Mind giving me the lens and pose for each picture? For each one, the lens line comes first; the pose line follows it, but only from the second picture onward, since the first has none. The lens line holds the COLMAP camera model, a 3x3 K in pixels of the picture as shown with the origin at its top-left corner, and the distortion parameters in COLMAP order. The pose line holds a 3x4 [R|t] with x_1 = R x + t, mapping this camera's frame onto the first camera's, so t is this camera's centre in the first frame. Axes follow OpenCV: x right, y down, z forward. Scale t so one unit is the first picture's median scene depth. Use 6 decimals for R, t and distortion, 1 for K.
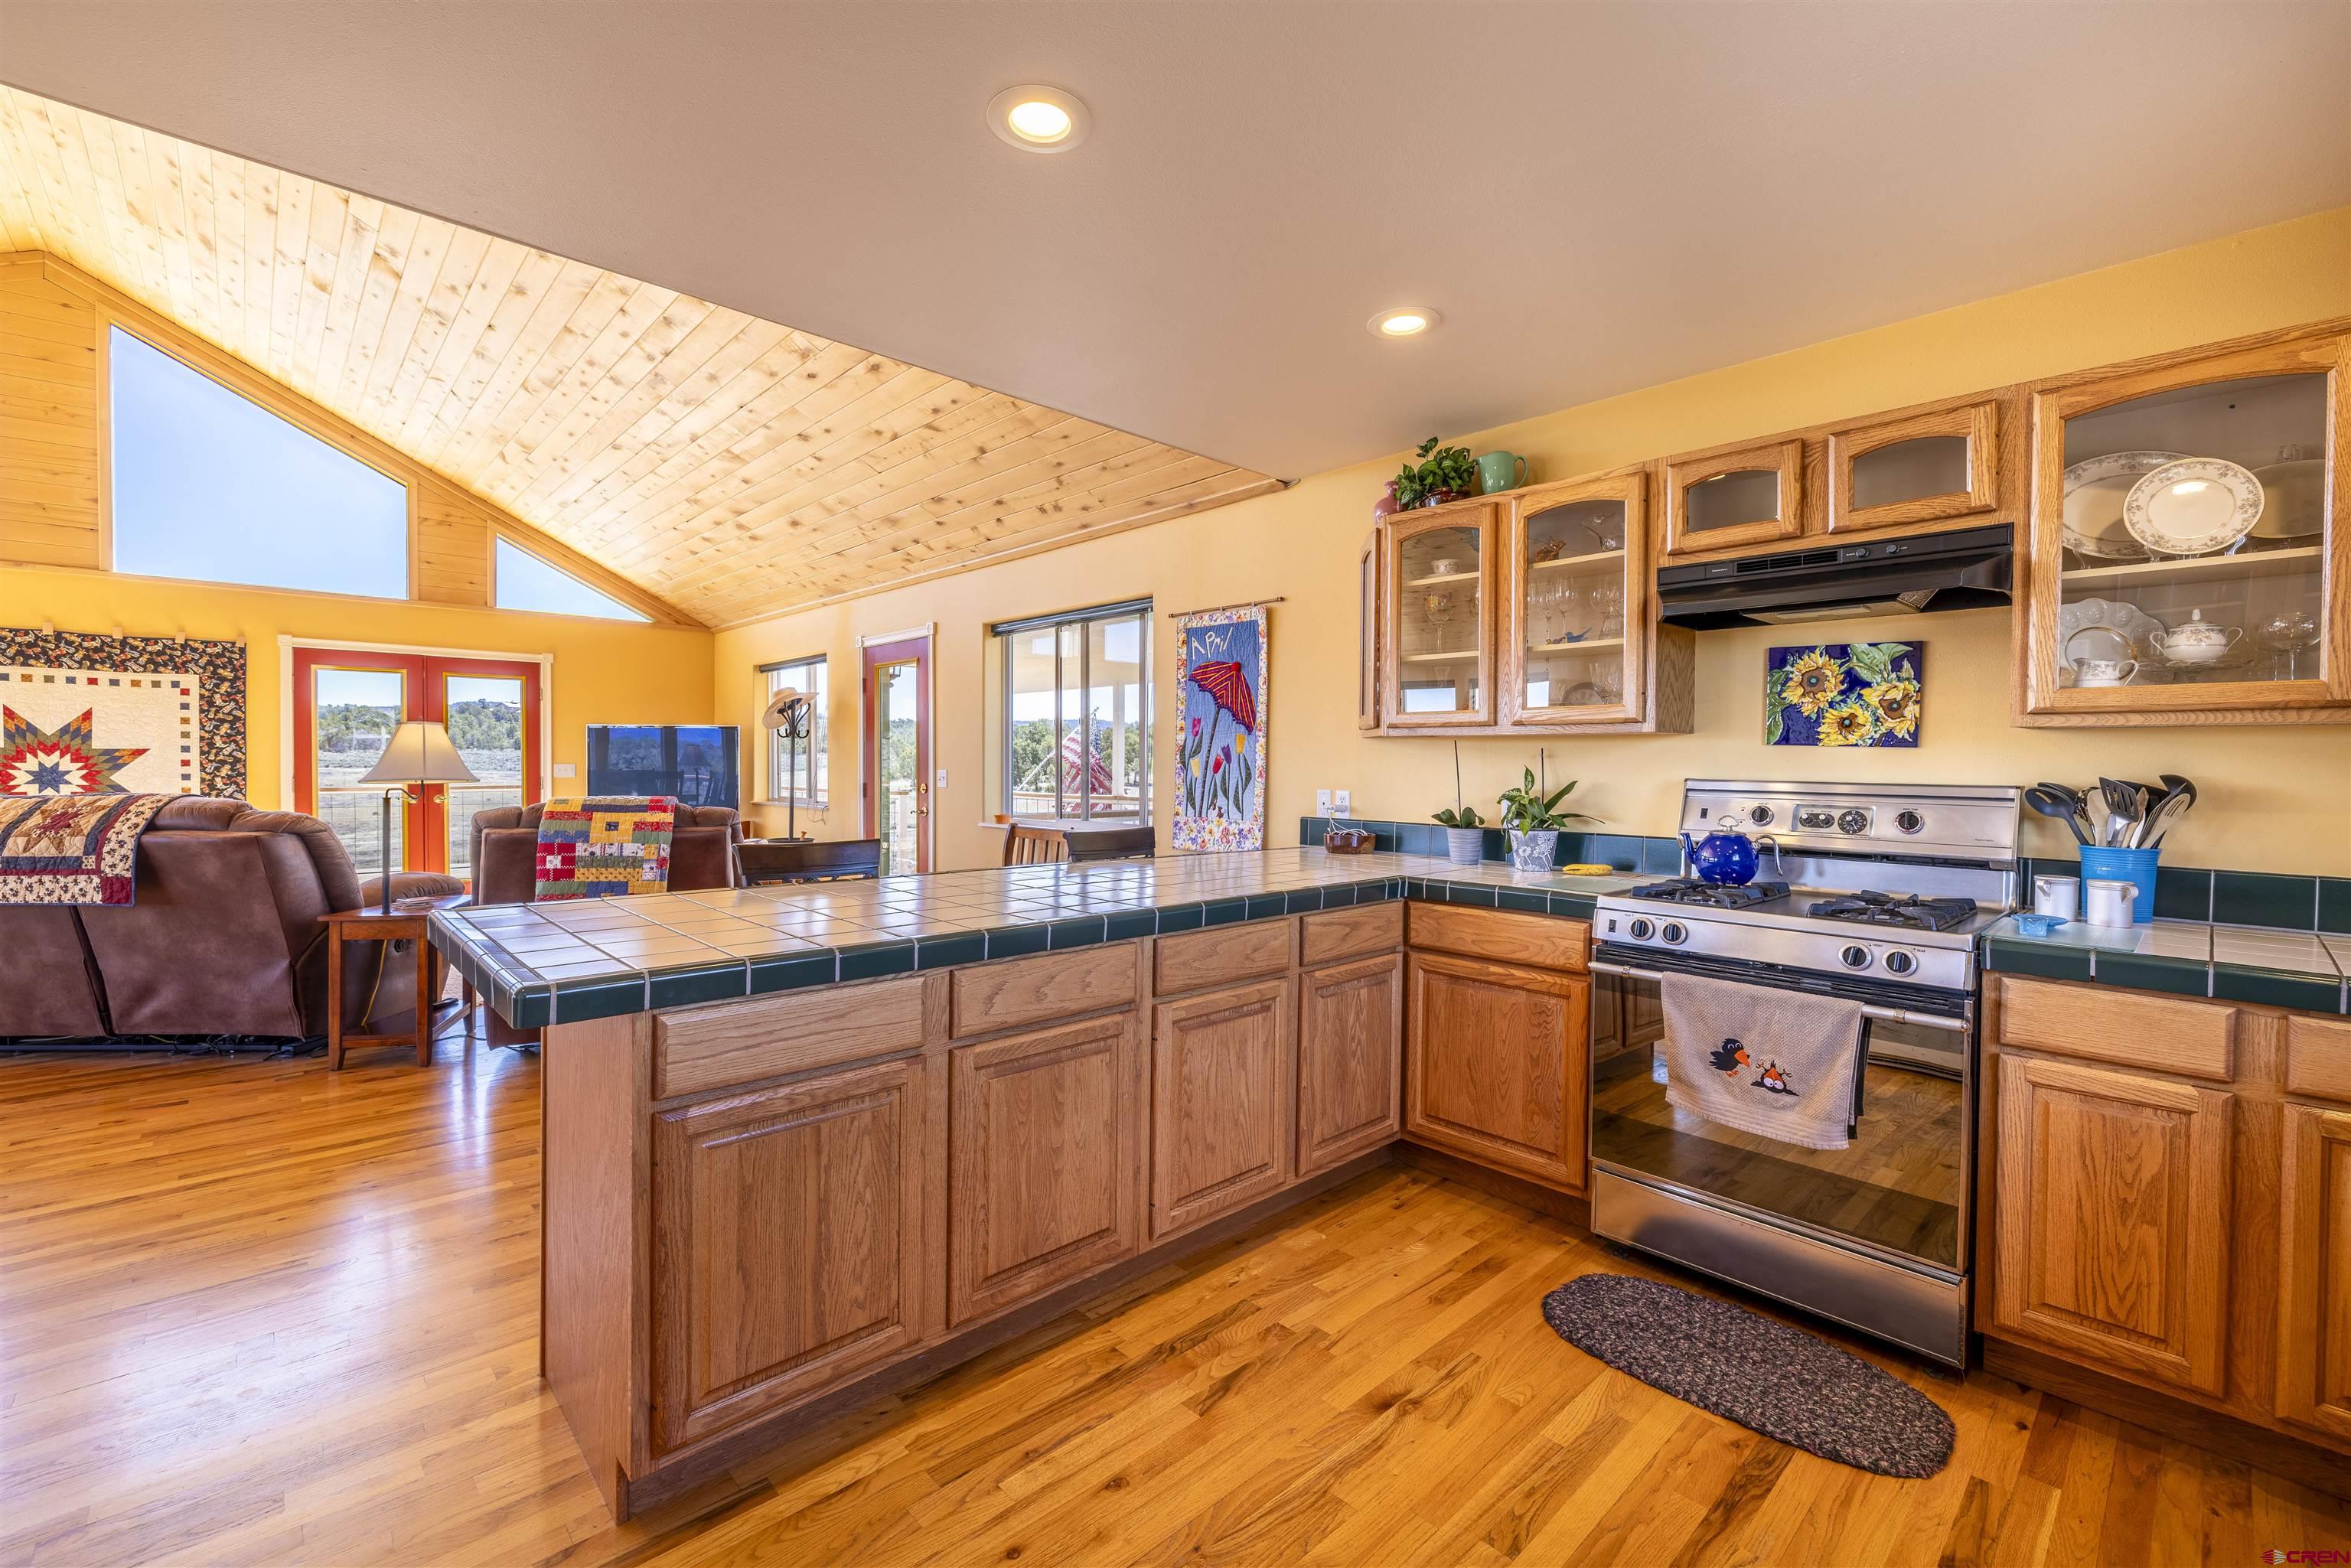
lens RADIAL K [[978.4, 0, 1160.9], [0, 978.4, 770.1], [0, 0, 1]] dist [-0.001460, 0.000351]
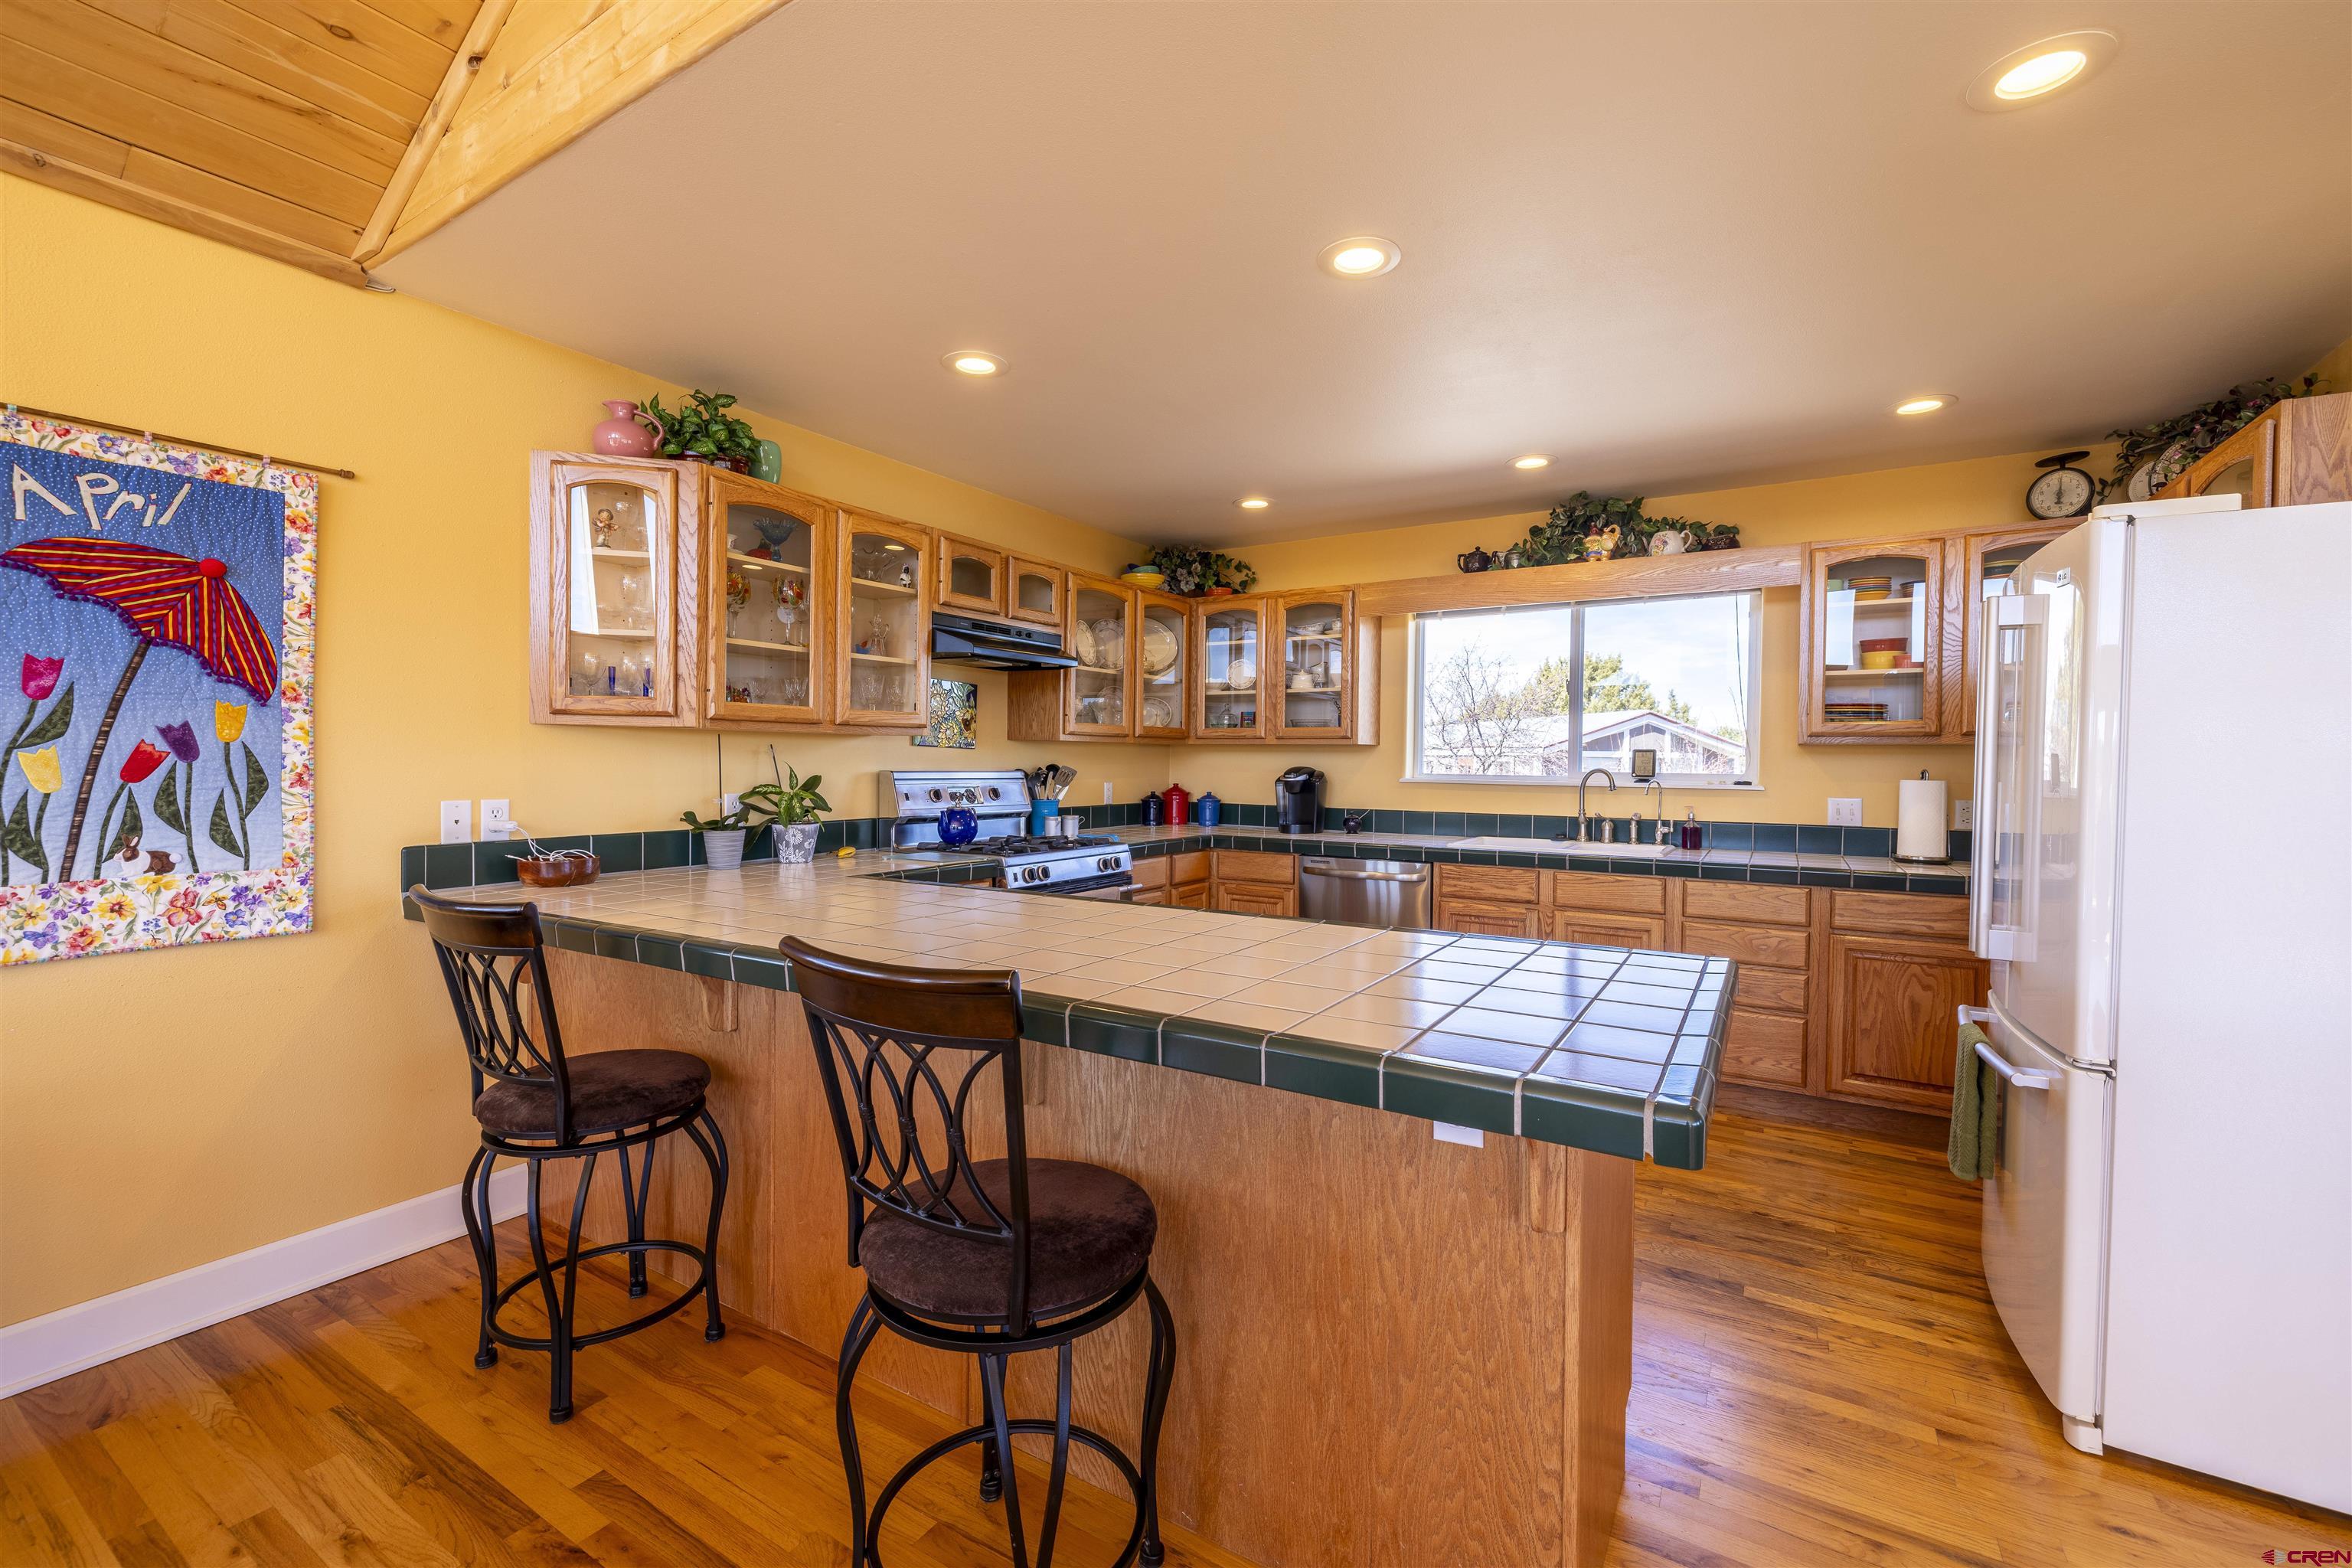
lens RADIAL K [[978.9, 0, 1178.2], [0, 978.9, 770.4], [0, 0, 1]] dist [-0.001460, 0.000351]
pose [[-0.260734, -0.021278, 0.965176, -0.890916], [-0.002148, 0.999767, 0.021460, -0.022437], [-0.965408, 0.003522, -0.260719, 1.072080]]
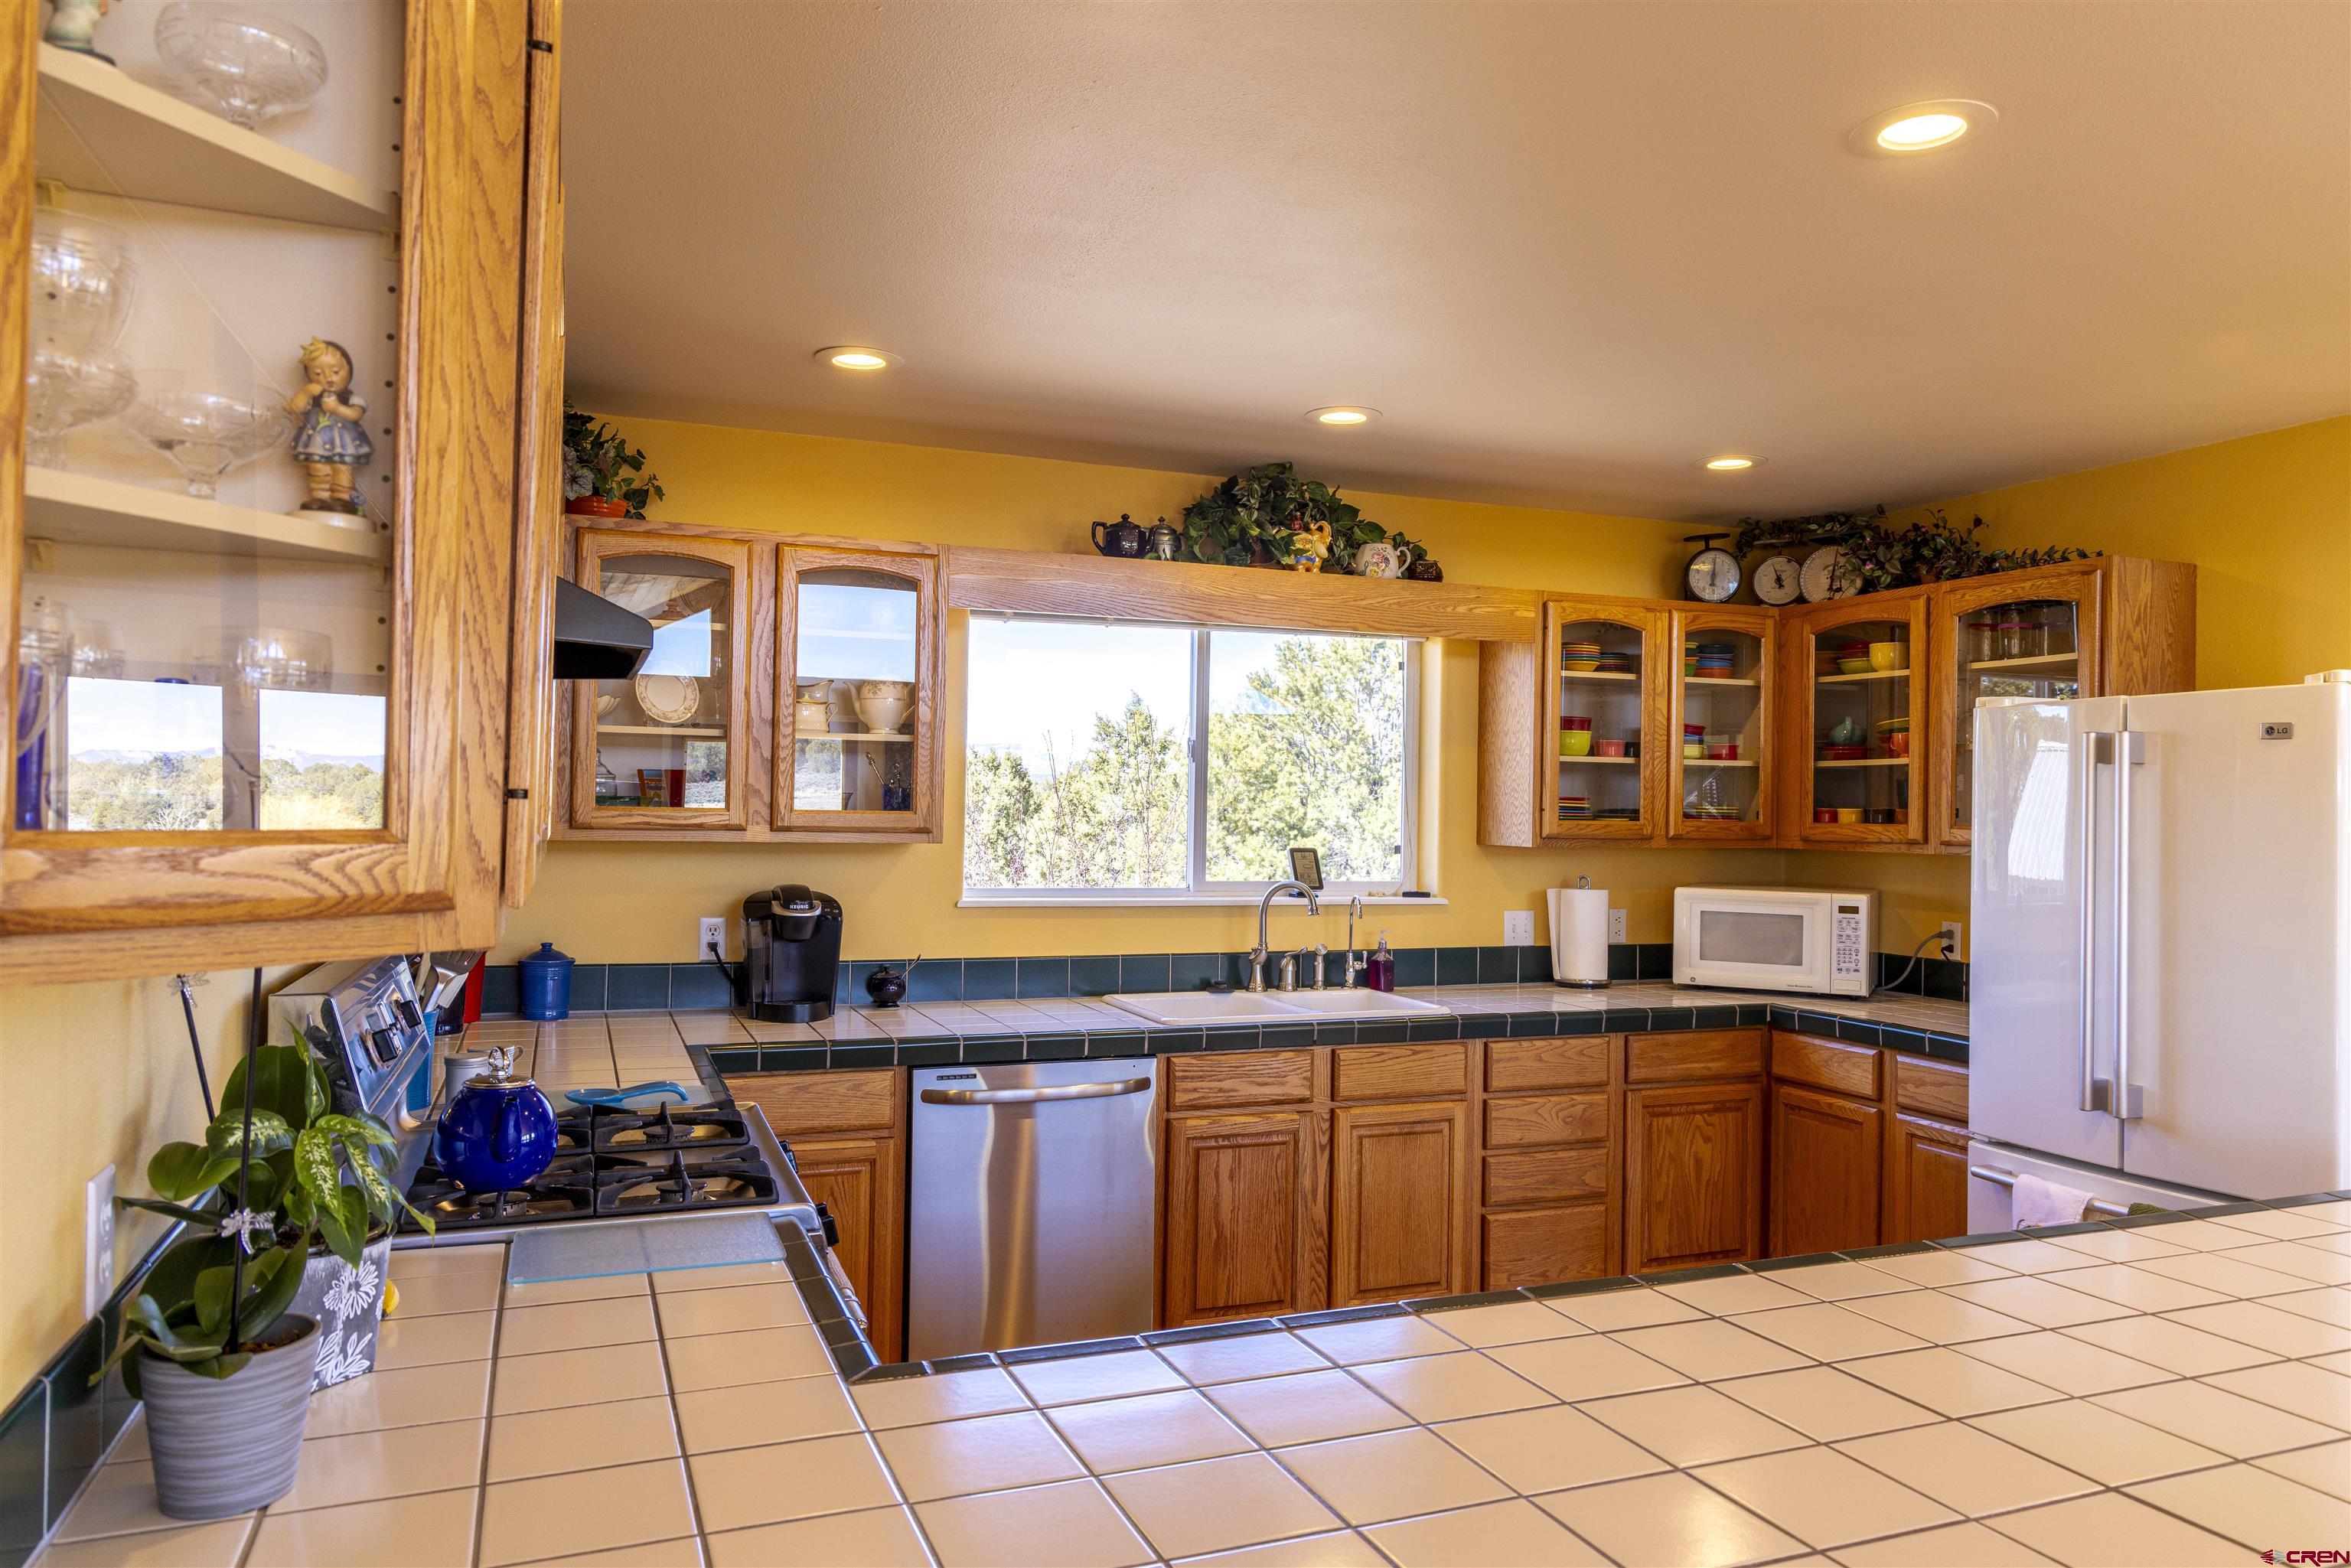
lens RADIAL K [[1589.4, 0, 1178.5], [0, 1589.4, 774.9], [0, 0, 1]] dist [0.010423, -0.000350]
pose [[-0.929699, -0.016132, 0.367967, -0.036189], [-0.019955, 0.999779, -0.006586, -0.094165], [-0.367780, -0.013466, -0.929815, 1.653205]]
